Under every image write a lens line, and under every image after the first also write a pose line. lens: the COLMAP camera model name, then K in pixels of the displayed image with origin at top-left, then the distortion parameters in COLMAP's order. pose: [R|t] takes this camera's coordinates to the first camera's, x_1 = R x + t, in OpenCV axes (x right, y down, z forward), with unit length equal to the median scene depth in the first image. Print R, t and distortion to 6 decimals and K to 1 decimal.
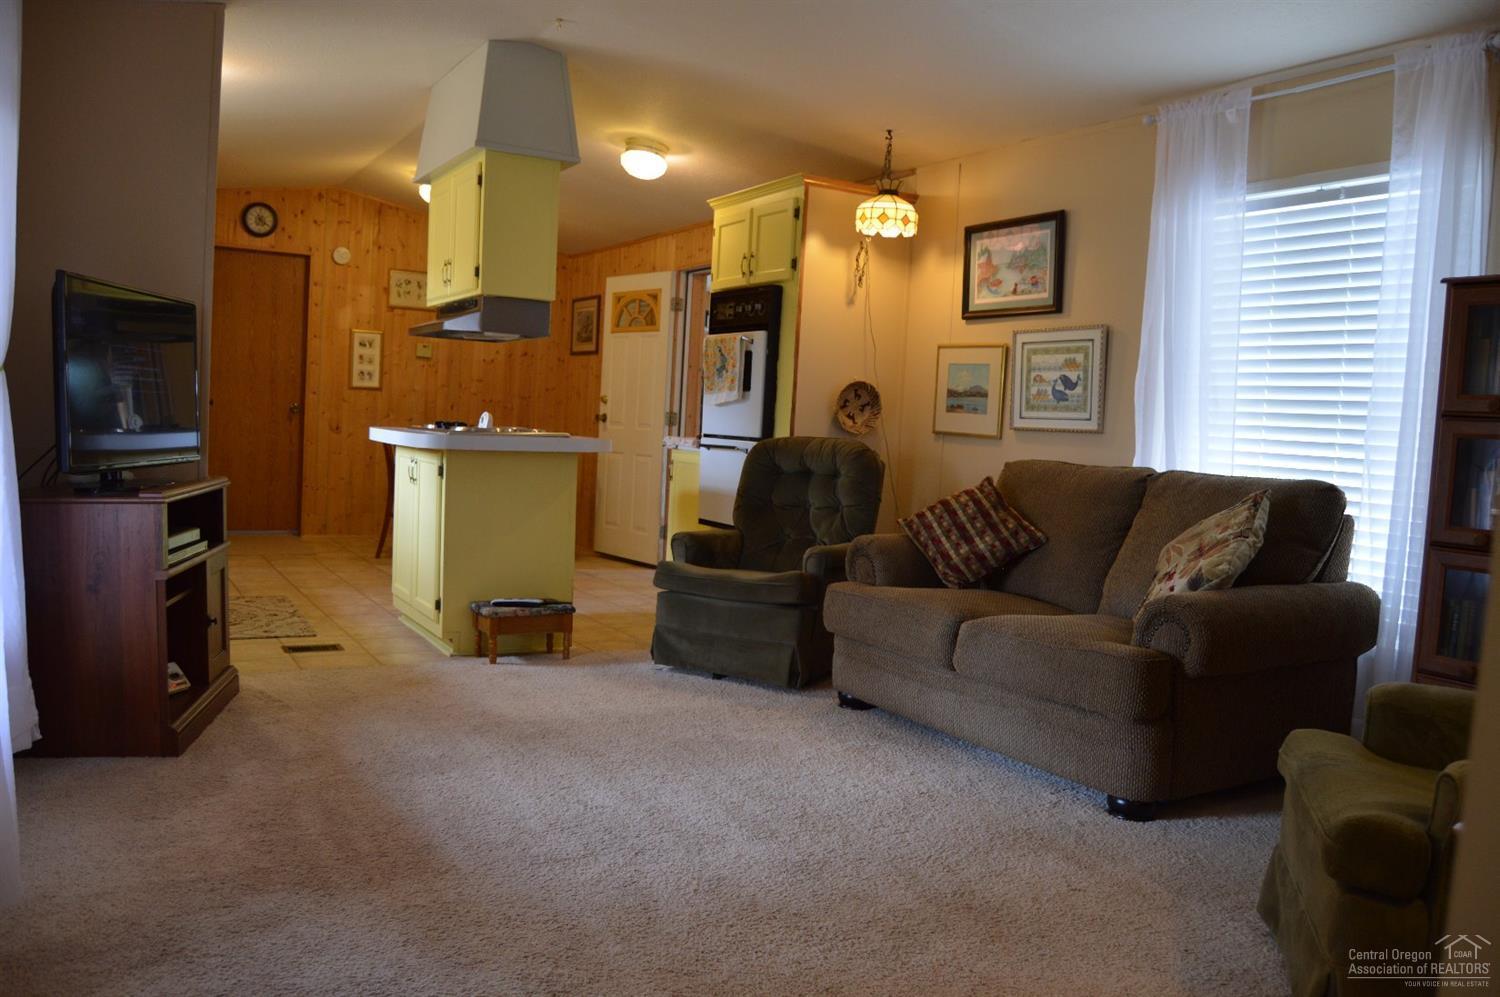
lens RADIAL K [[1251.9, 0, 750.0], [0, 1251.9, 498.5], [0, 0, 1]] dist [-0.007044, 0.001513]
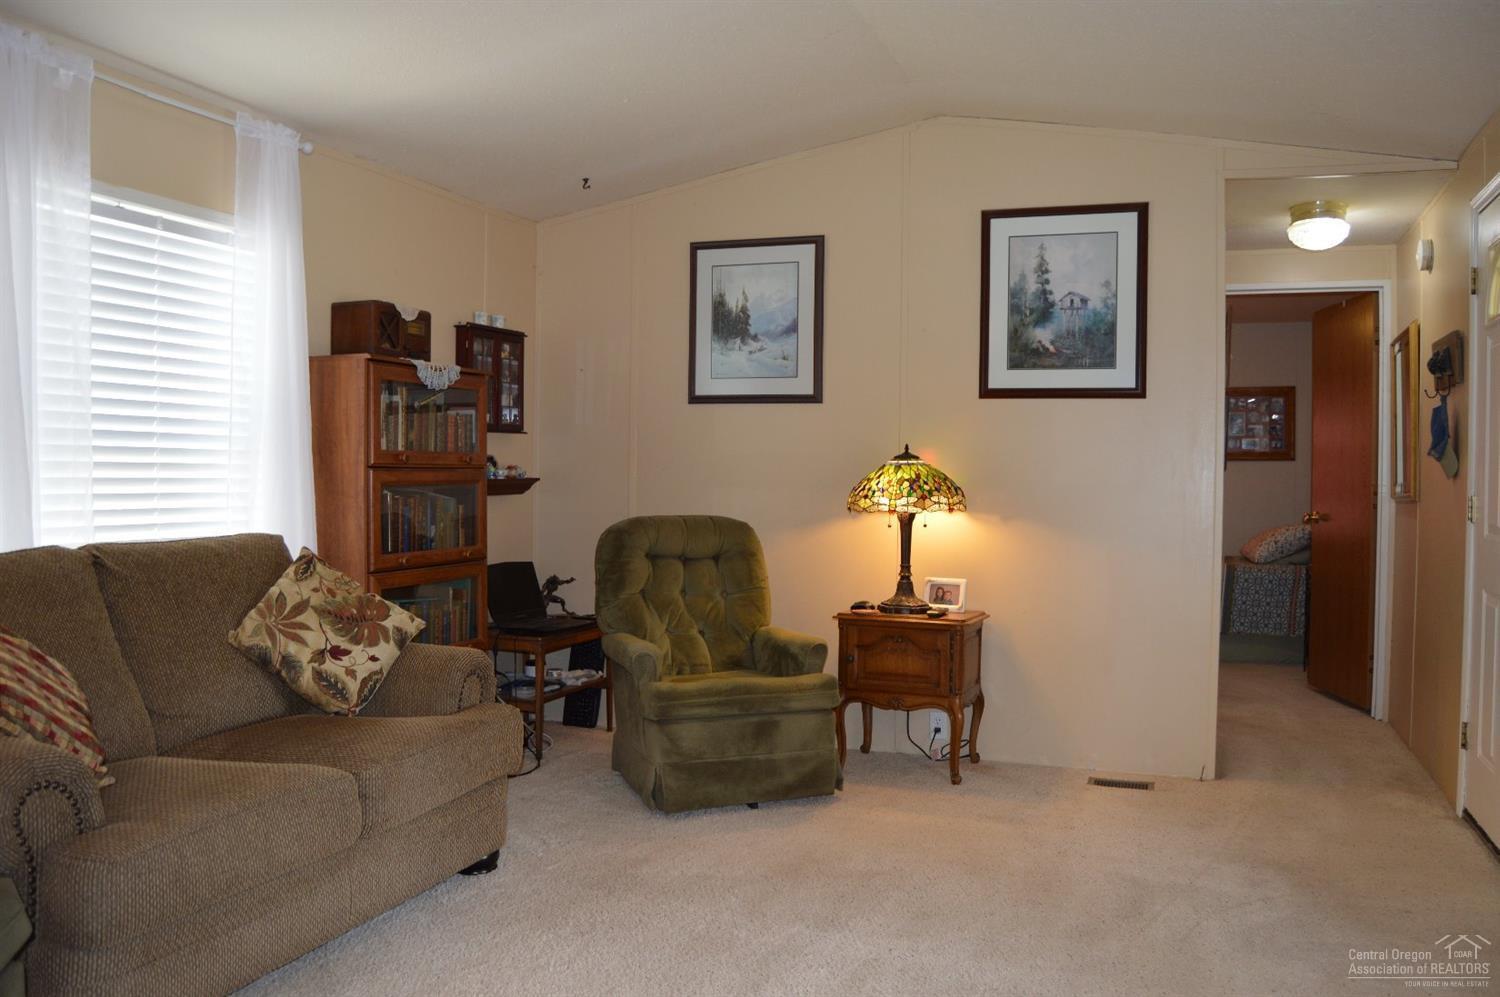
lens RADIAL K [[1215.9, 0, 750.0], [0, 1215.9, 498.5], [0, 0, 1]] dist [-0.006813, -0.001250]
pose [[-0.646701, -0.077375, 0.758809, -0.216881], [0.008342, 0.994064, 0.108474, -0.058075], [-0.762698, 0.076480, -0.642217, 0.539435]]
